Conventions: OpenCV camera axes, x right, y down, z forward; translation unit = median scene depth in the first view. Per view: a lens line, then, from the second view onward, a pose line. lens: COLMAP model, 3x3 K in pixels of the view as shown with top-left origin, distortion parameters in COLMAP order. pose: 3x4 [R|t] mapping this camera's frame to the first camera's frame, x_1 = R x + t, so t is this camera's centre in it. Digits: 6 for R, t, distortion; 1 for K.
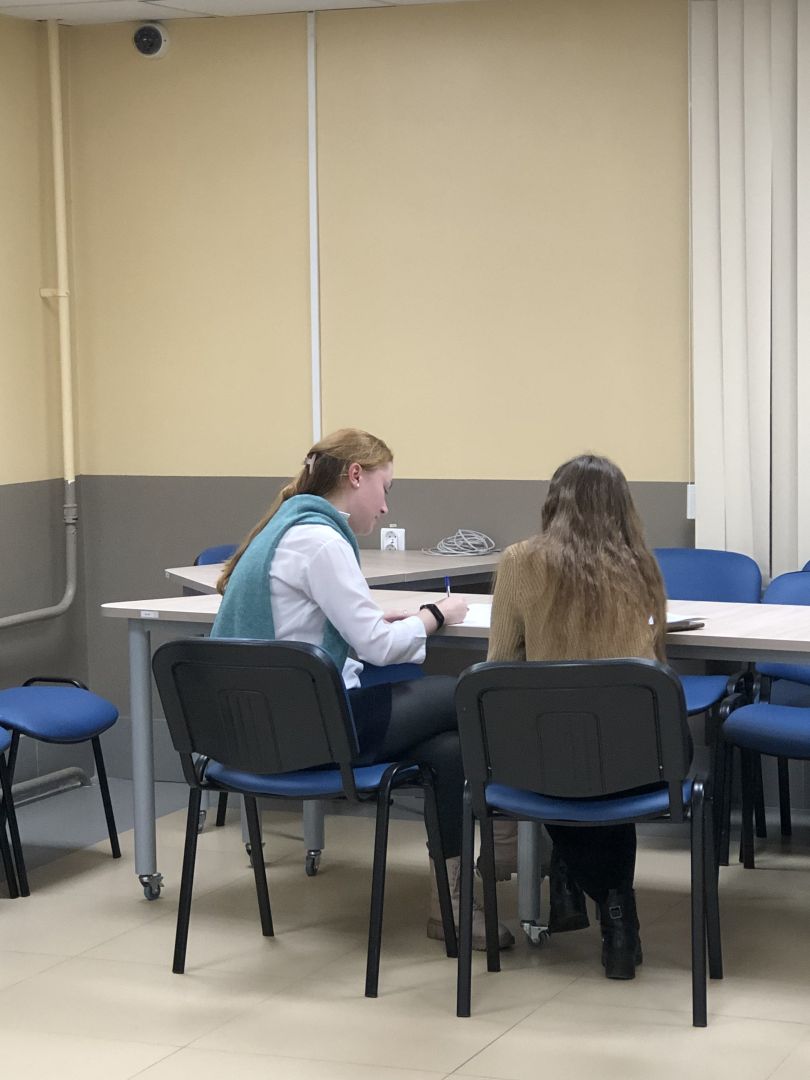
lens RADIAL K [[2730.8, 0, 405.0], [0, 2730.8, 540.0], [0, 0, 1]] dist [-0.043253, 0.909832]
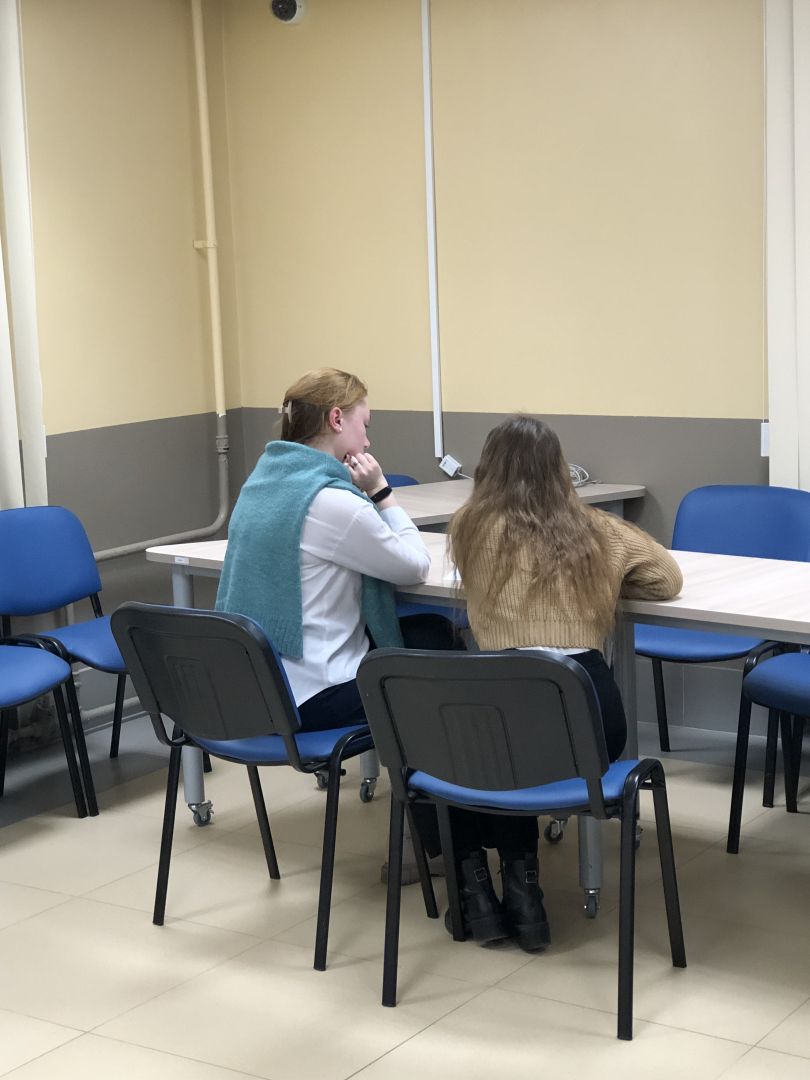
lens RADIAL K [[1953.2, 0, 405.0], [0, 1953.2, 540.0], [0, 0, 1]] dist [-0.004070, 0.290586]
pose [[0.977090, 0.011638, -0.212510, 0.142968], [0.003492, 0.997493, 0.070683, -0.031790], [0.212800, -0.069806, 0.974599, 0.283783]]
